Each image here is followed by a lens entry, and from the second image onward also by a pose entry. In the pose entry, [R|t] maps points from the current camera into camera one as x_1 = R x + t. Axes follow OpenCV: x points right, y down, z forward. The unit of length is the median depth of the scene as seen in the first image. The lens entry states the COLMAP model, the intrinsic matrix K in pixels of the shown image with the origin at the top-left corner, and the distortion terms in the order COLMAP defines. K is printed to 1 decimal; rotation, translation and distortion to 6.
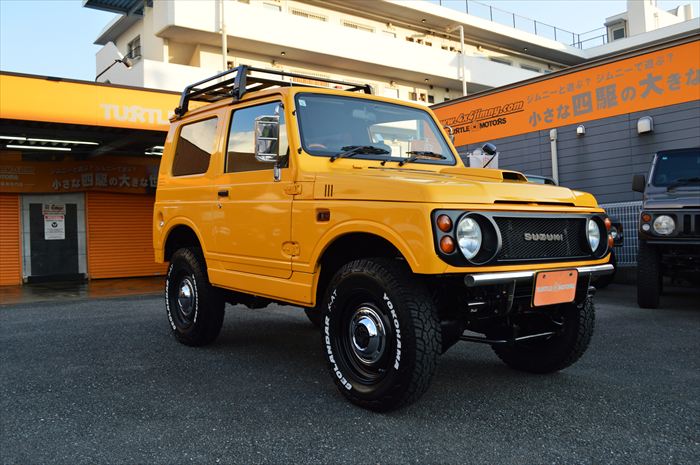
lens RADIAL K [[666.3, 0, 356.6], [0, 666.3, 231.7], [0, 0, 1]] dist [-0.055413, -0.006860]
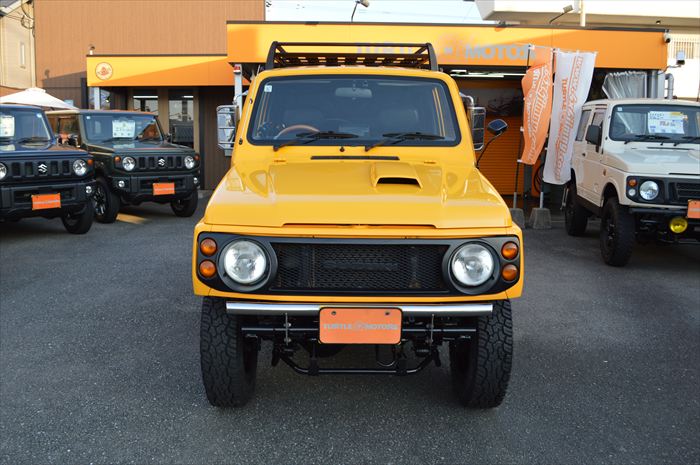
lens RADIAL K [[666.3, 0, 356.6], [0, 666.3, 231.7], [0, 0, 1]] dist [-0.055413, -0.006860]
pose [[0.787996, 0.116766, -0.604506, 0.779414], [-0.018973, 0.985990, 0.165723, -0.175521], [0.615387, -0.119120, 0.779172, 0.317274]]
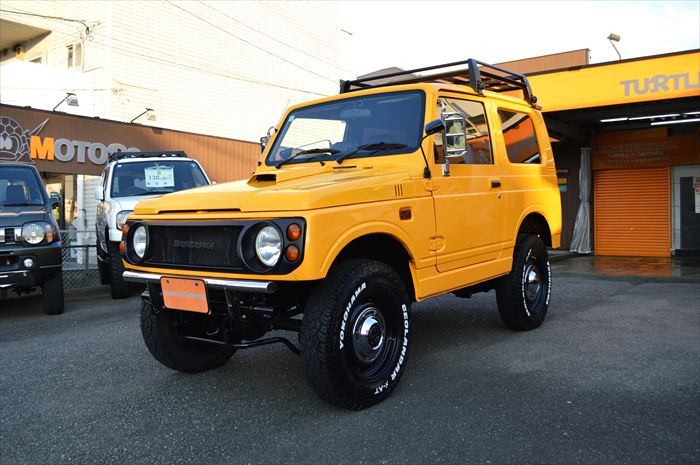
lens RADIAL K [[666.3, 0, 356.6], [0, 666.3, 231.7], [0, 0, 1]] dist [-0.055413, -0.006860]
pose [[0.203032, 0.037066, -0.978470, 1.301584], [0.023846, 0.998800, 0.042784, -0.048503], [0.978882, -0.032019, 0.201905, 1.014568]]
